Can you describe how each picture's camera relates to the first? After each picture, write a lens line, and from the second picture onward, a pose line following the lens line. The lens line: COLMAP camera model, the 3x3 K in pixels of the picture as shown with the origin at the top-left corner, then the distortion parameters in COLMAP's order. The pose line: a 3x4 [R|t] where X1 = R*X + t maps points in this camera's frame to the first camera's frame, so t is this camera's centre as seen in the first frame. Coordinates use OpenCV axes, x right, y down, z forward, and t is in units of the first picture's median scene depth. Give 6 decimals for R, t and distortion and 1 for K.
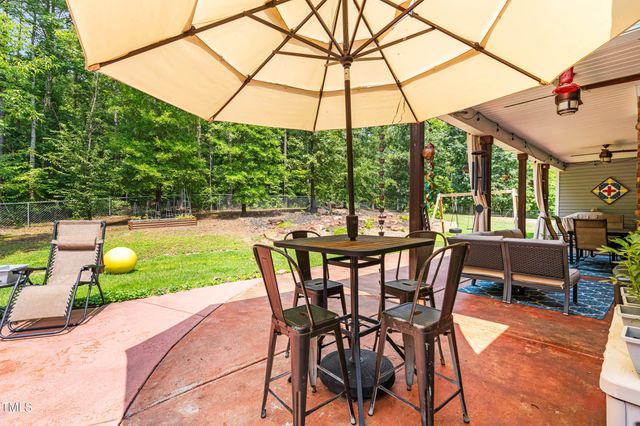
lens RADIAL K [[297.0, 0, 319.6], [0, 297.0, 212.0], [0, 0, 1]] dist [-0.000595, -0.000210]
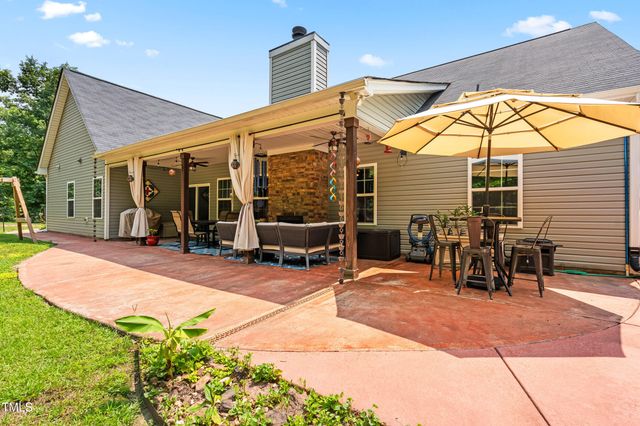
lens RADIAL K [[297.0, 0, 320.1], [0, 297.0, 210.5], [0, 0, 1]] dist [-0.000595, -0.000210]
pose [[-0.236028, -0.000992, 0.971746, -0.961239], [0.002733, 0.999995, 0.001685, 0.022499], [-0.971743, 0.003054, -0.236024, 1.546558]]
